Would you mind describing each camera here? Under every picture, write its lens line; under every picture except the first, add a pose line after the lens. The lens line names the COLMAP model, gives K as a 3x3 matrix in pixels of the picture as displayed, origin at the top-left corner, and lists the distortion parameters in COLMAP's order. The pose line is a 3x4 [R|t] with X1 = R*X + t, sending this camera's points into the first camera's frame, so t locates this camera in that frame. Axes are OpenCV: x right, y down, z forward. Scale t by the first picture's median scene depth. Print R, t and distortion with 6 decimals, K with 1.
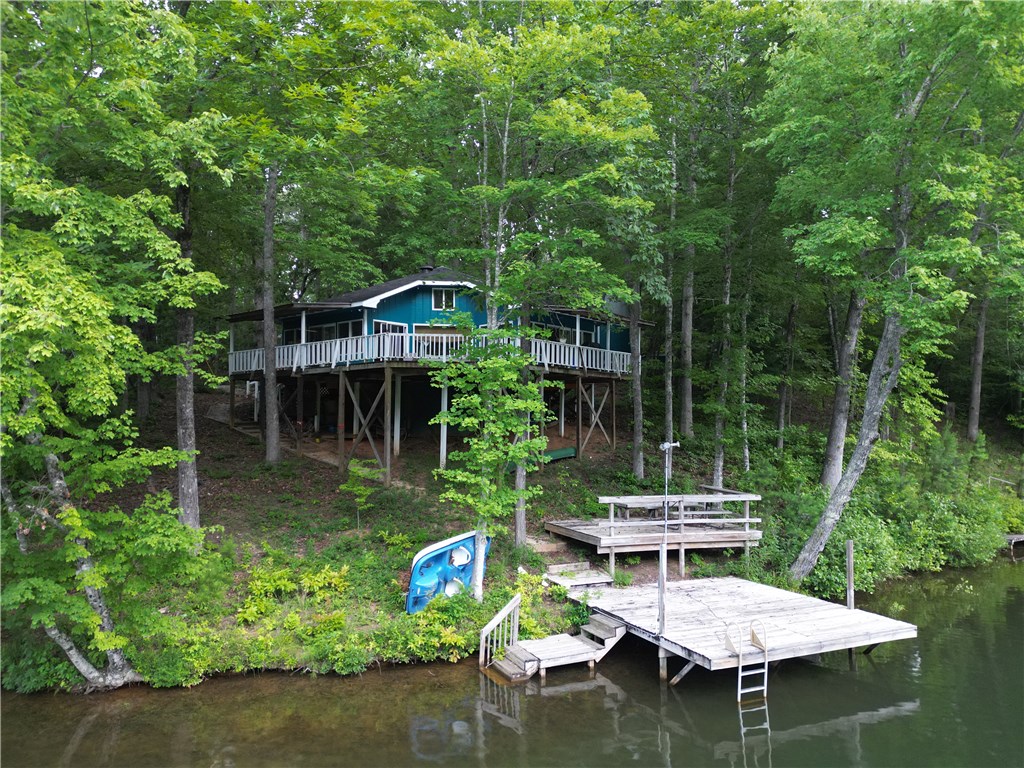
lens RADIAL K [[722.8, 0, 511.1], [0, 722.8, 377.0], [0, 0, 1]] dist [0.032970, -0.019036]
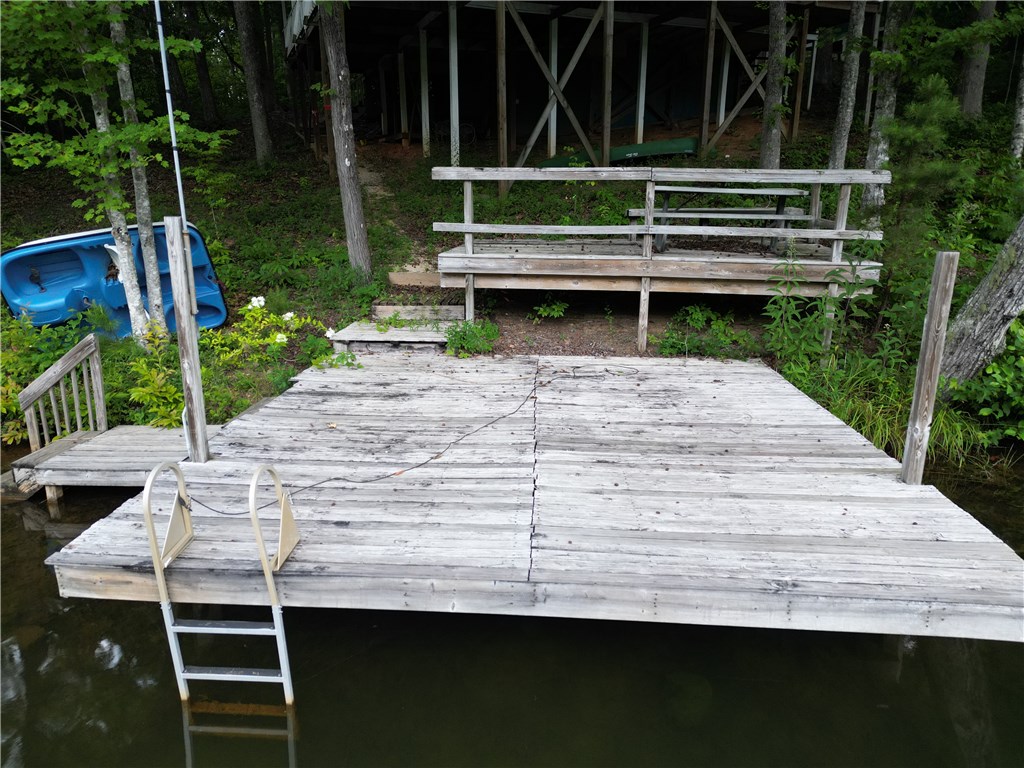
lens RADIAL K [[722.8, 0, 505.3], [0, 722.8, 384.7], [0, 0, 1]] dist [0.032970, -0.019036]
pose [[0.873791, 0.115970, -0.472271, 0.455992], [0.036702, 0.952653, 0.301837, 0.184260], [0.484914, -0.281076, 0.828163, 0.682610]]
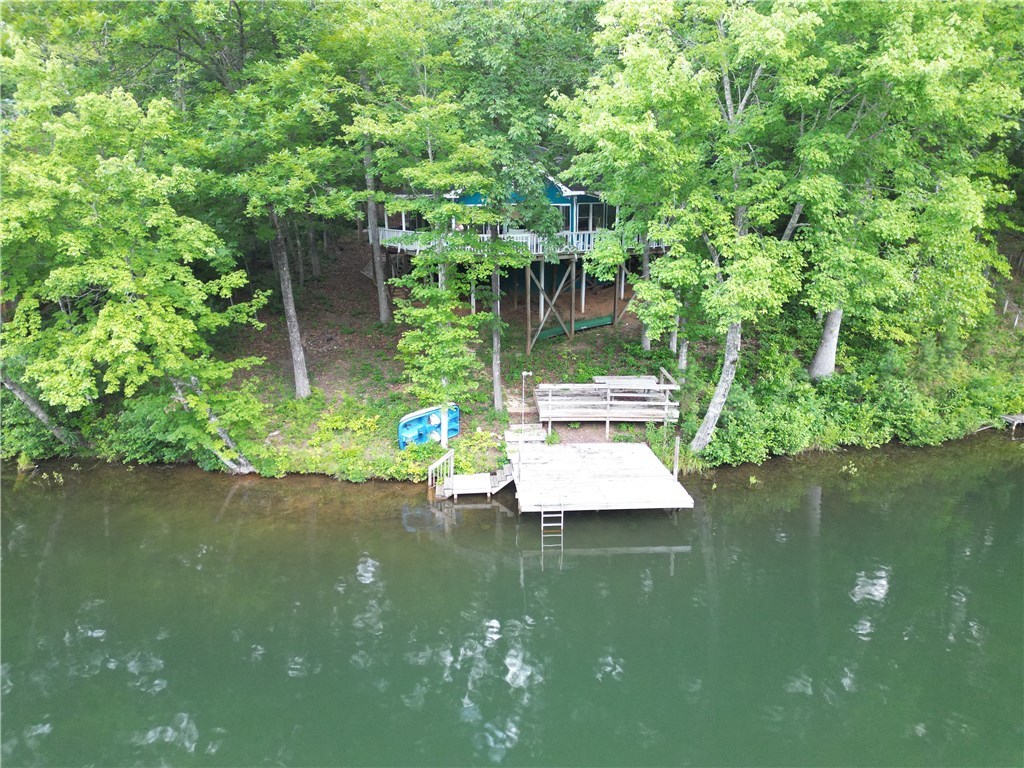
lens RADIAL K [[722.8, 0, 517.2], [0, 722.8, 385.6], [0, 0, 1]] dist [0.032970, -0.019036]
pose [[0.938546, 0.084760, -0.334584, 0.636491], [0.025491, 0.949709, 0.312096, -0.317082], [0.344211, -0.301445, 0.889185, -0.325418]]
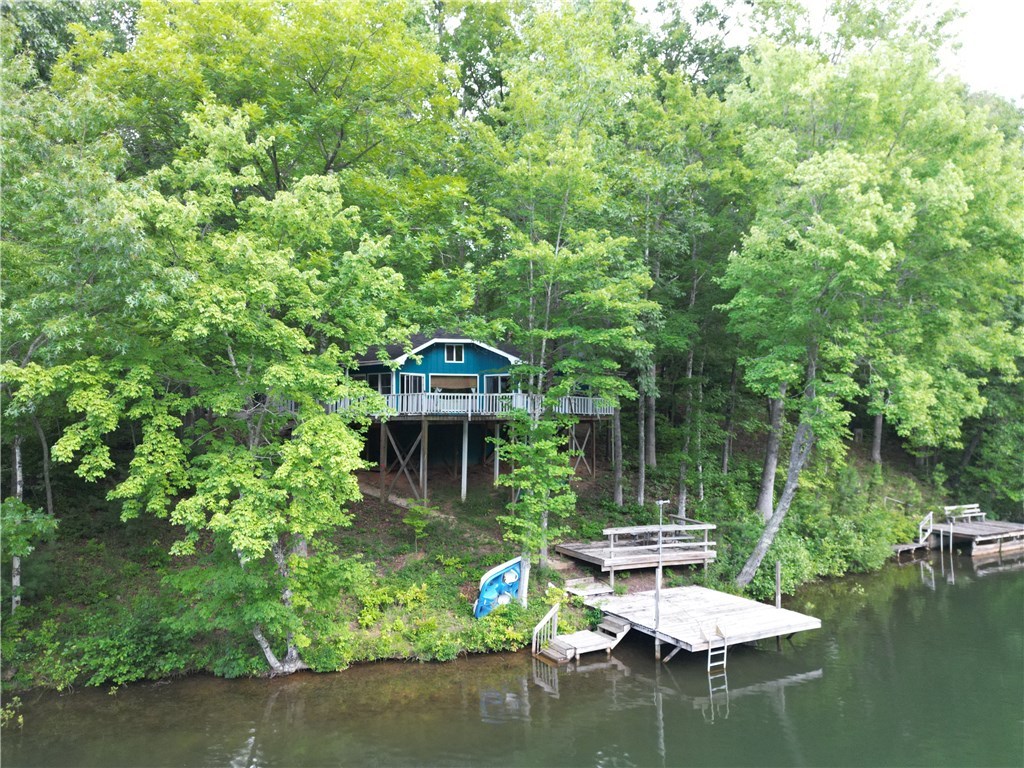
lens RADIAL K [[722.8, 0, 514.7], [0, 722.8, 374.8], [0, 0, 1]] dist [0.032970, -0.019036]
pose [[0.996176, 0.009250, 0.086879, -0.193209], [-0.009560, 0.999949, 0.003161, -0.151261], [-0.086846, -0.003980, 0.996214, -0.407972]]
